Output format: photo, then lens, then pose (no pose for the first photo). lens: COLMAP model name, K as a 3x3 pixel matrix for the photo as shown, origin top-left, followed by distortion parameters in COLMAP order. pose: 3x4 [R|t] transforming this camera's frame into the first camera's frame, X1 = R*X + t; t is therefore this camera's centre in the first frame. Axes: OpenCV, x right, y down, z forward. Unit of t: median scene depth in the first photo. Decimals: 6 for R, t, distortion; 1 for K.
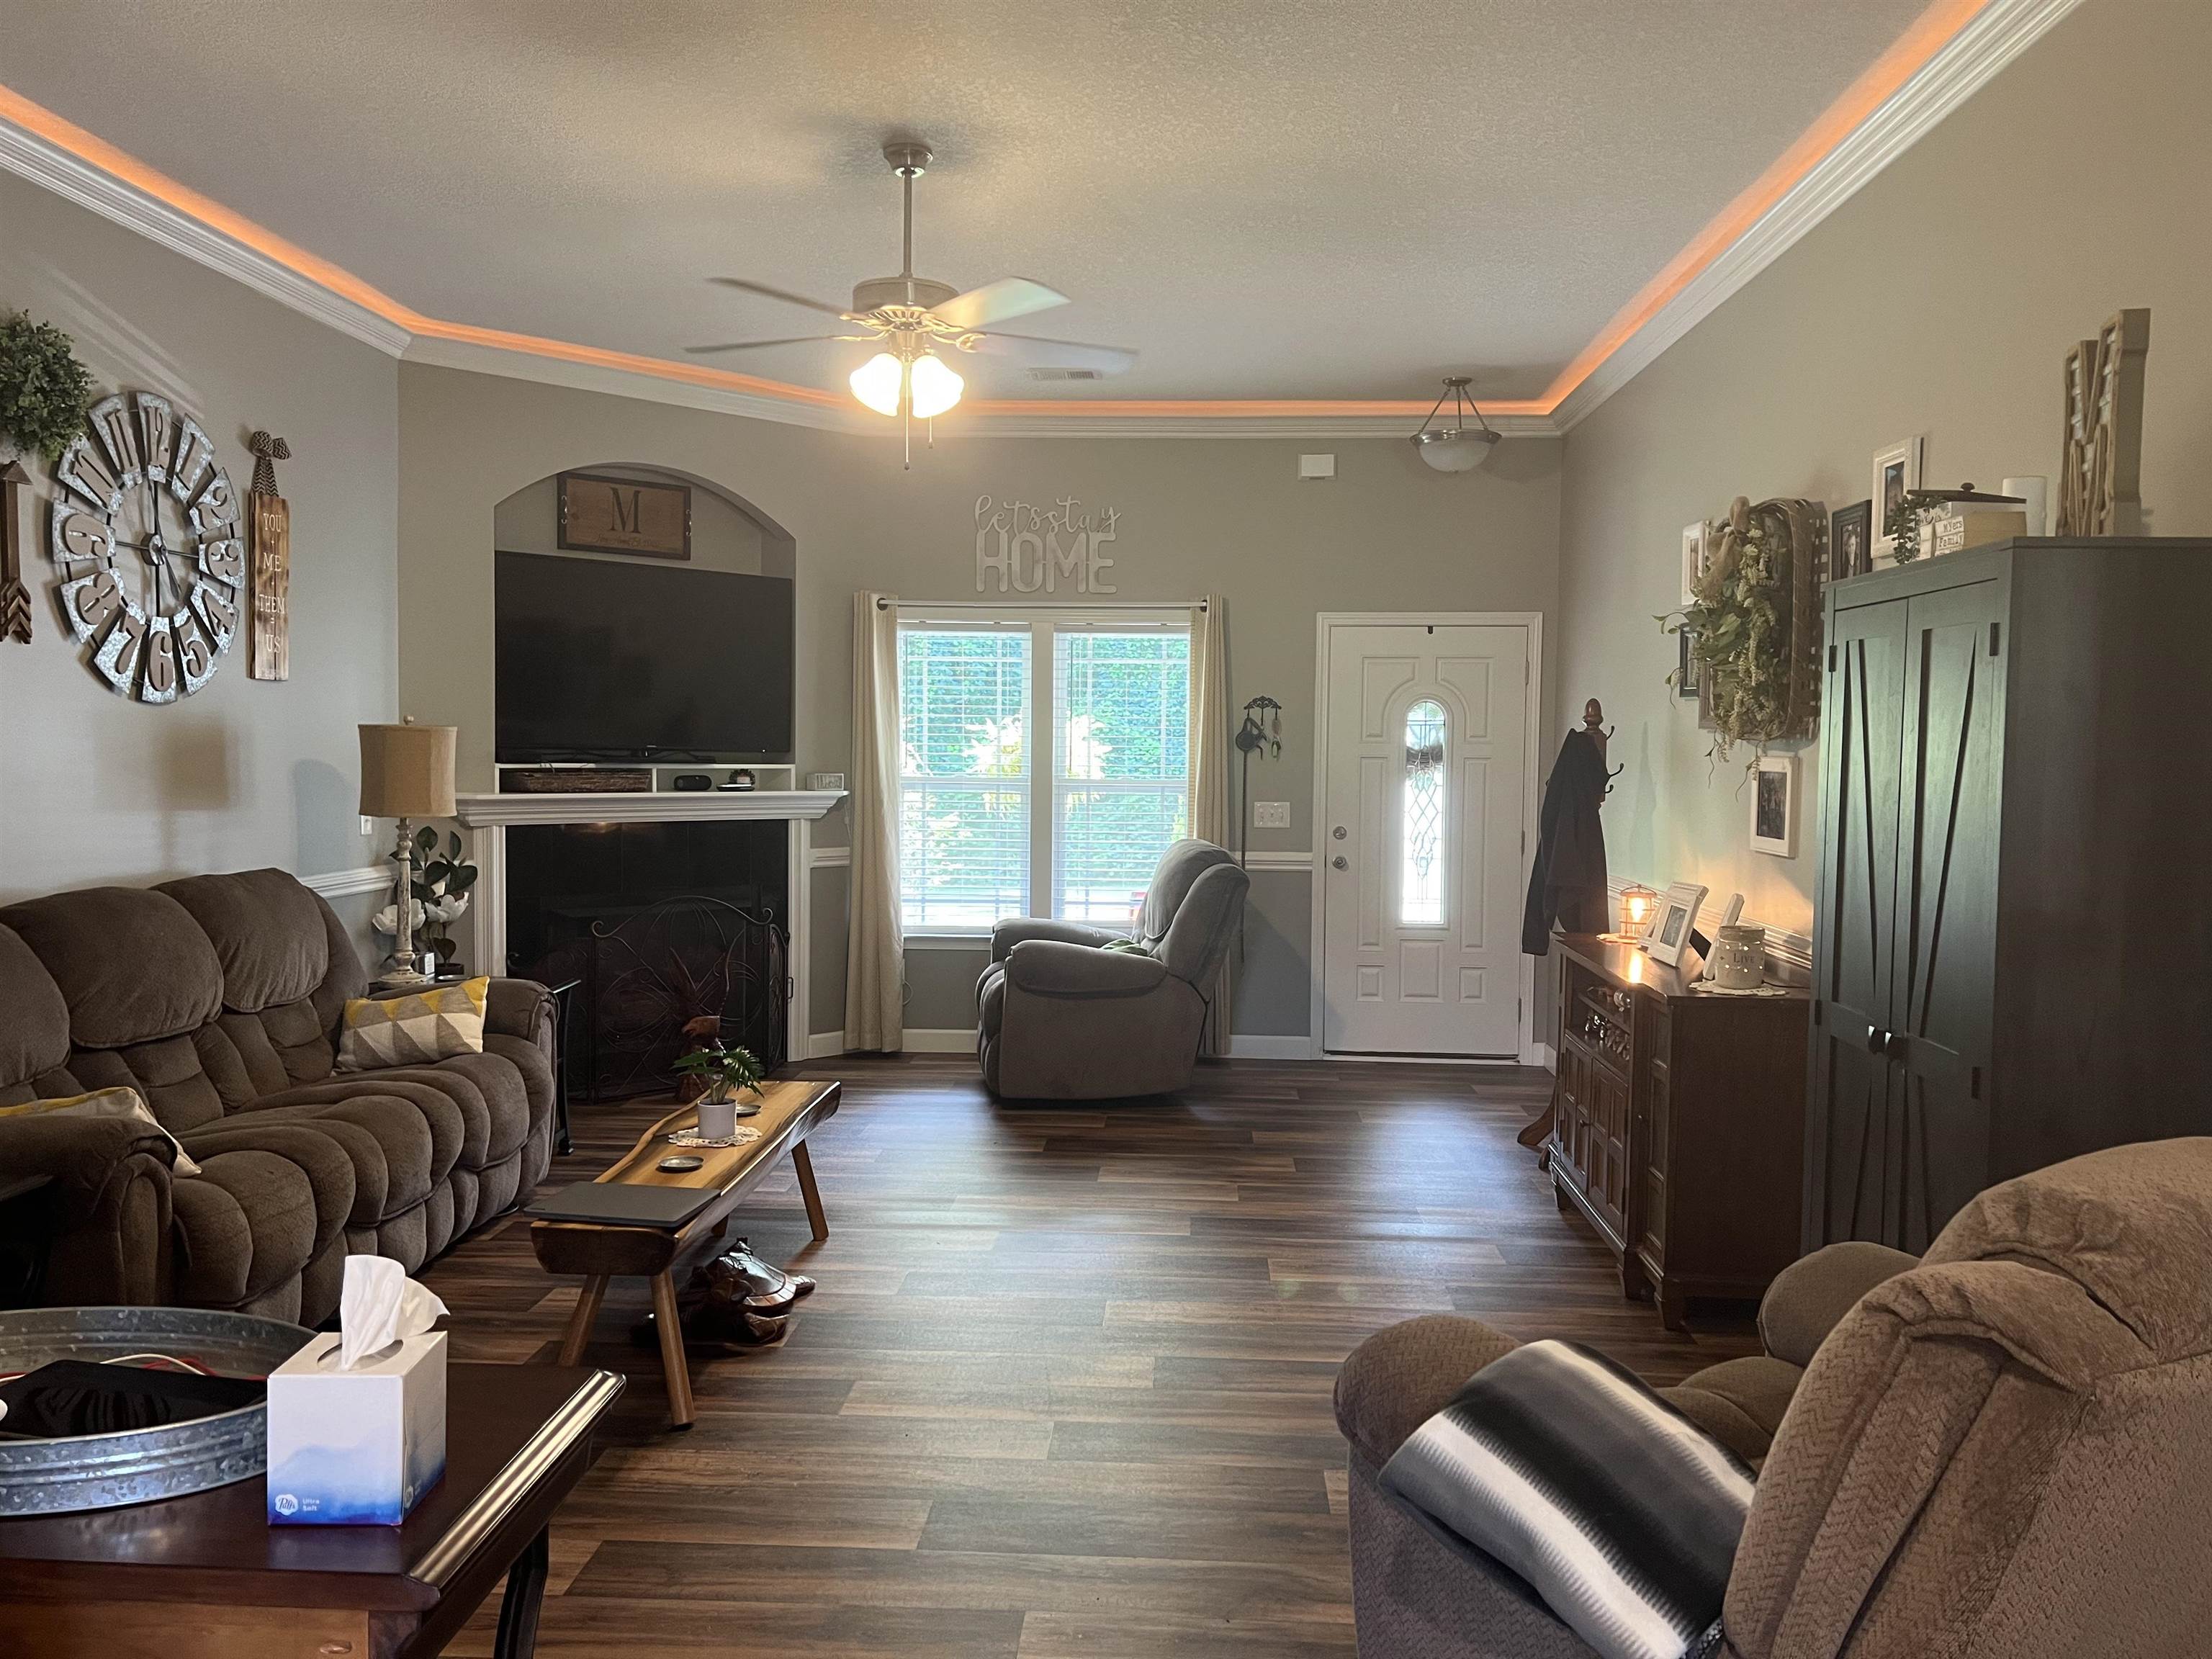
lens RADIAL K [[1670.5, 0, 1112.5], [0, 1670.5, 819.4], [0, 0, 1]] dist [0.070656, -0.023495]
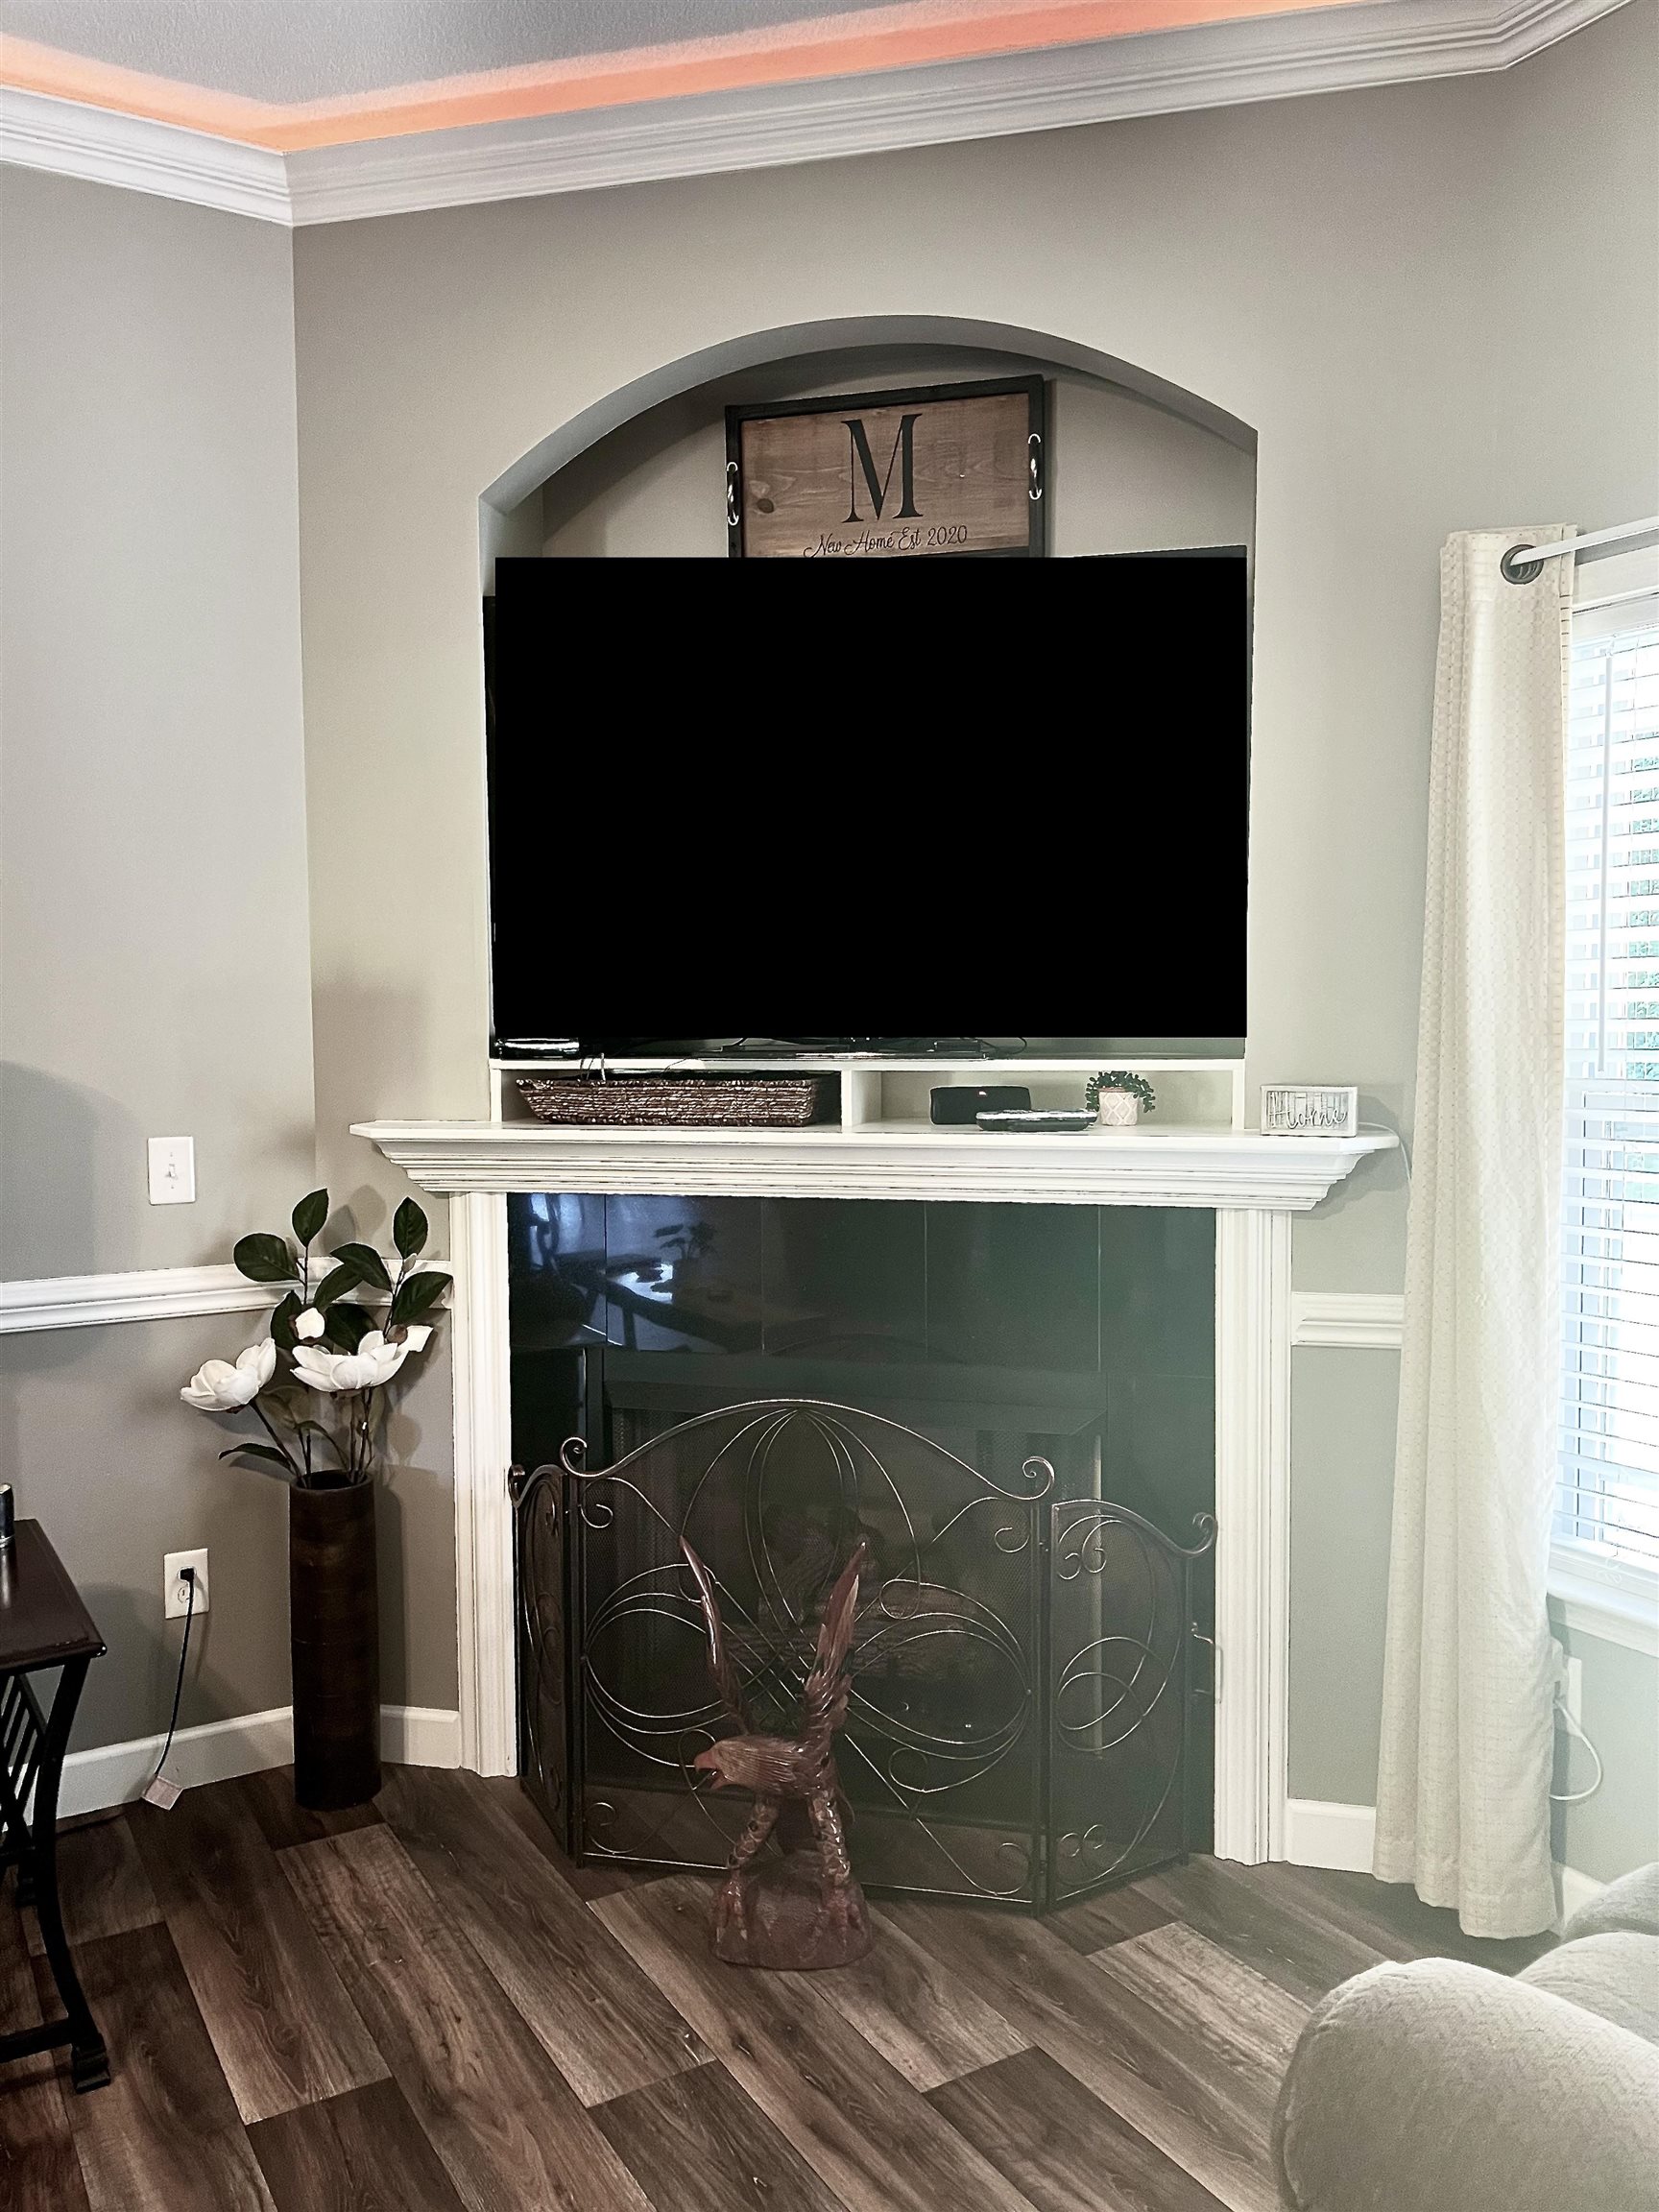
lens RADIAL K [[1670.5, 0, 872.9], [0, 1670.5, 1154.5], [0, 0, 1]] dist [0.070656, -0.023495]
pose [[0.580420, 0.038173, -0.813422, 0.090848], [-0.028286, 0.999243, 0.026710, -0.027985], [0.813826, 0.007506, 0.581060, 1.029846]]
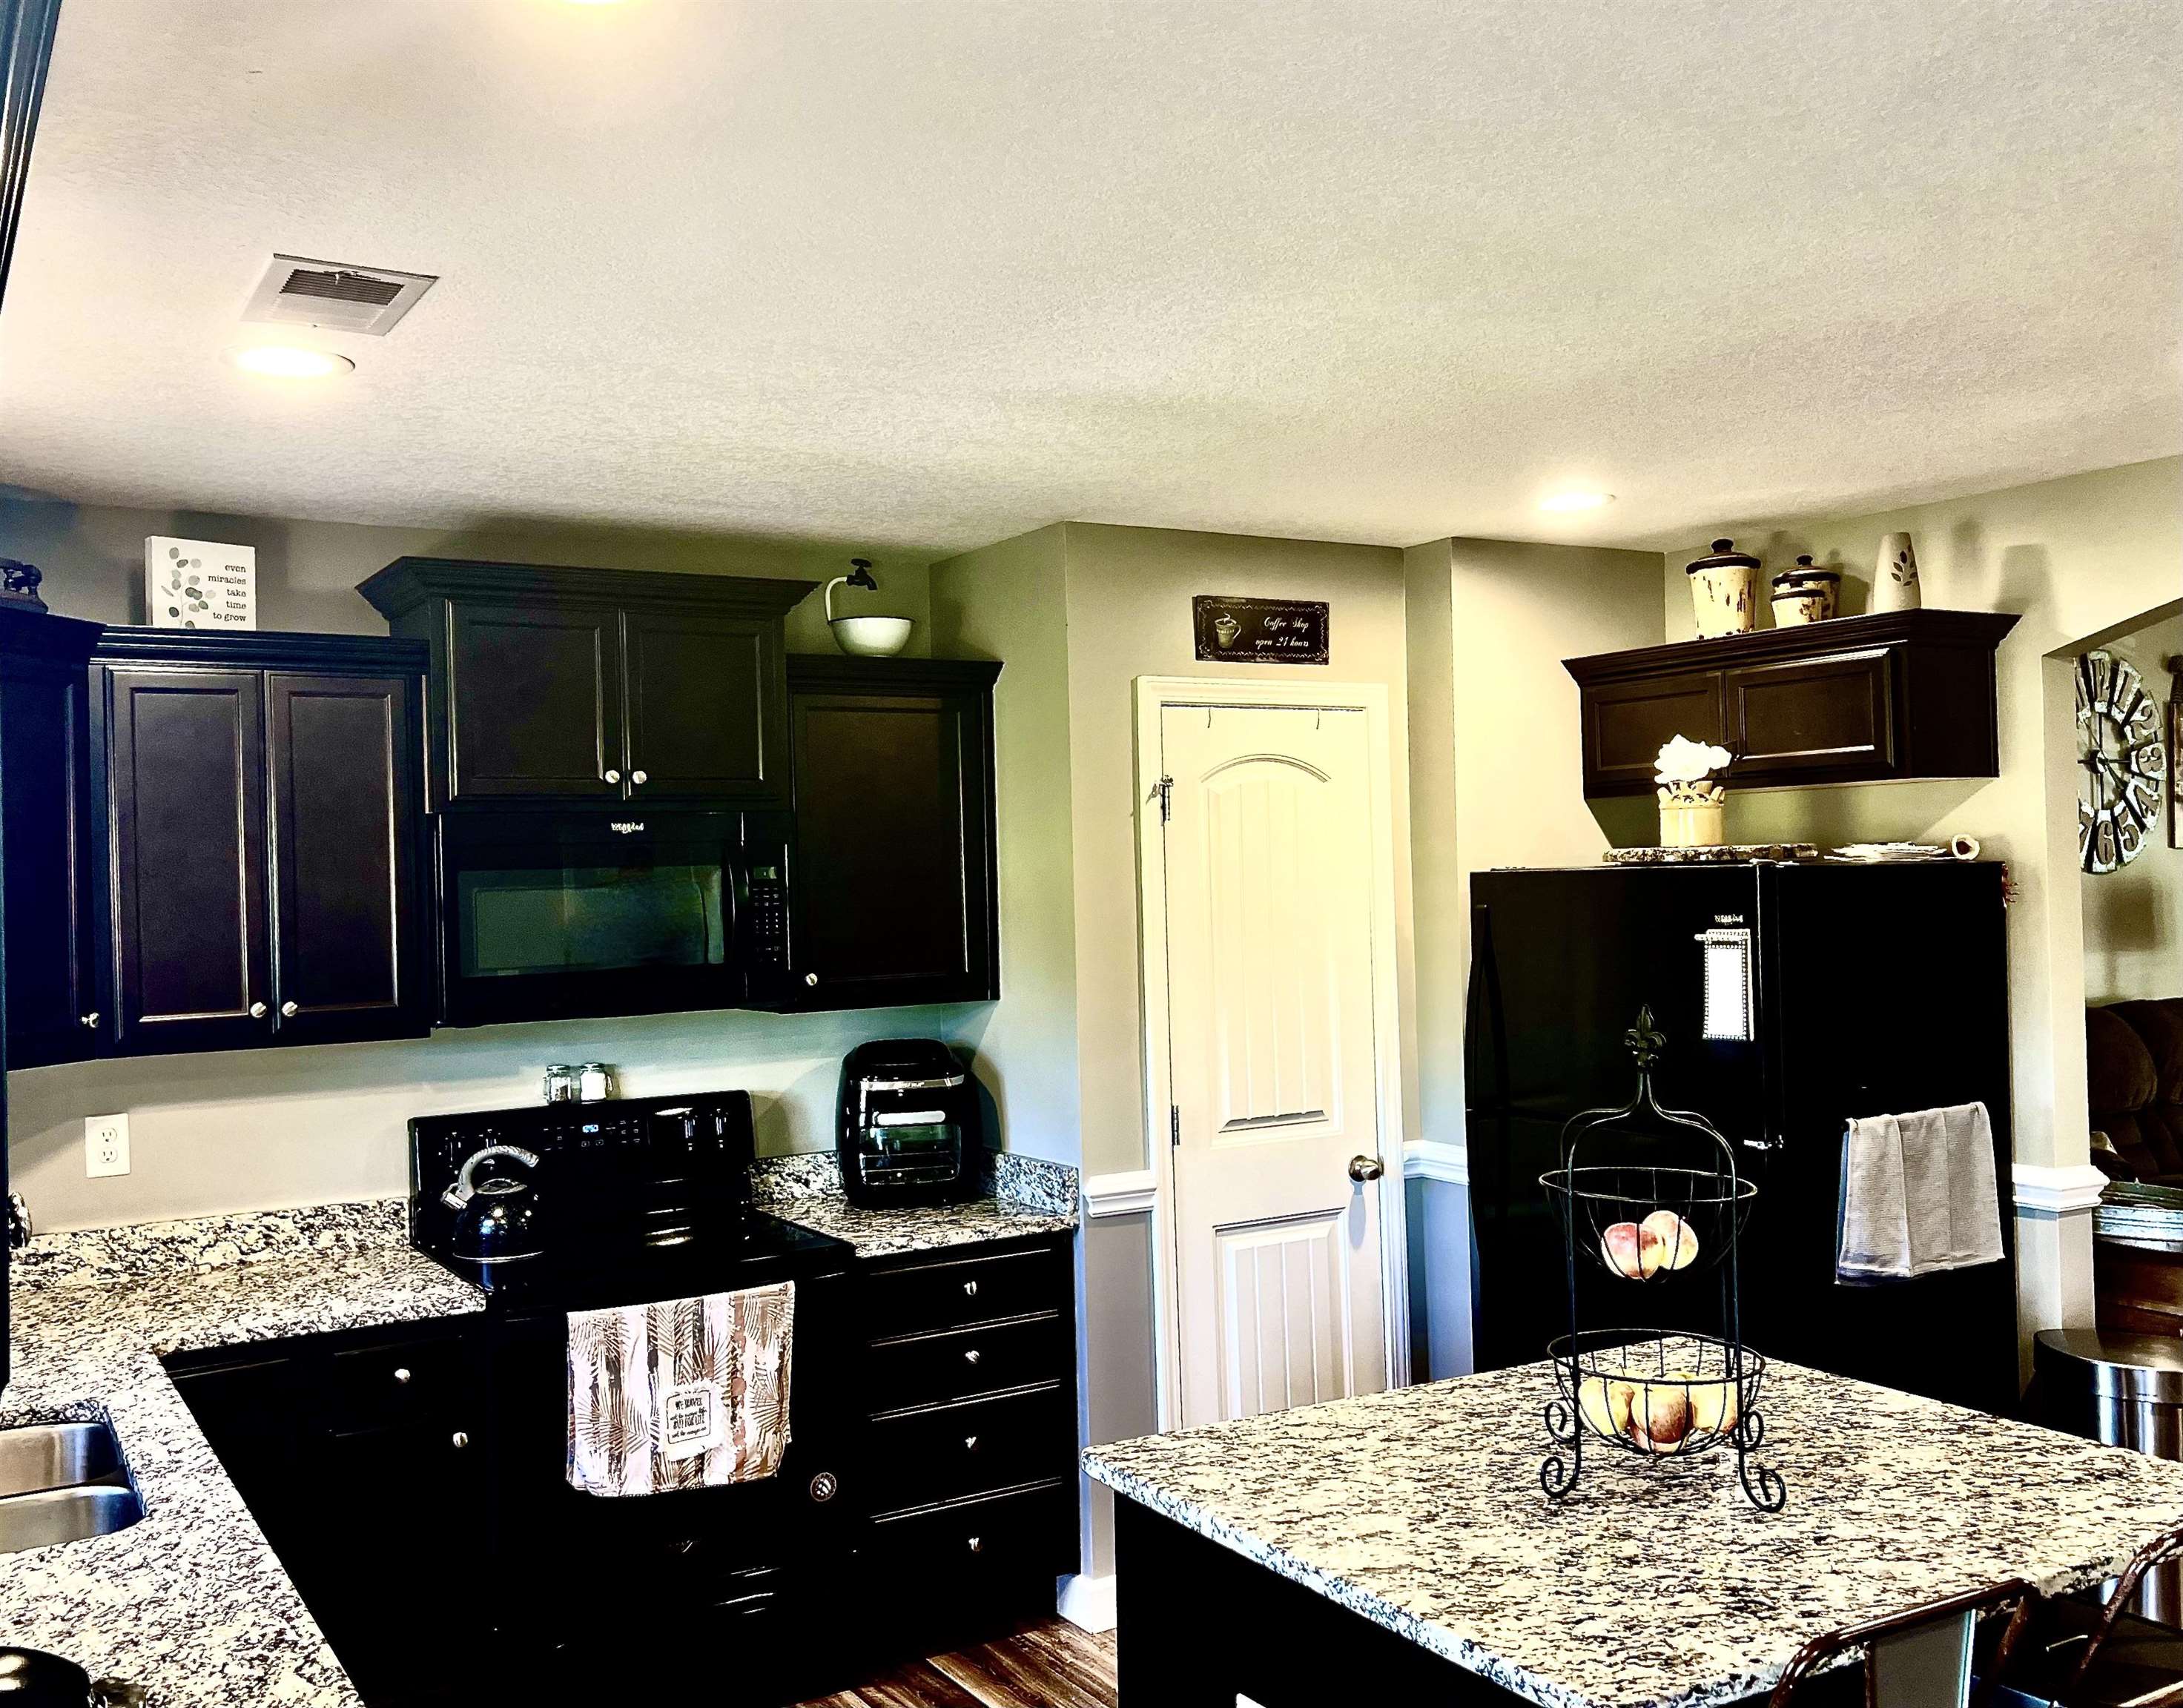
lens RADIAL K [[1921.4, 0, 1084.7], [0, 1921.4, 856.3], [0, 0, 1]] dist [0.082637, -0.024321]
pose [[0.565067, -0.038815, -0.824132, 0.259425], [-0.007794, 0.998597, -0.052375, 0.007184], [0.825008, 0.036018, 0.563972, -0.529322]]
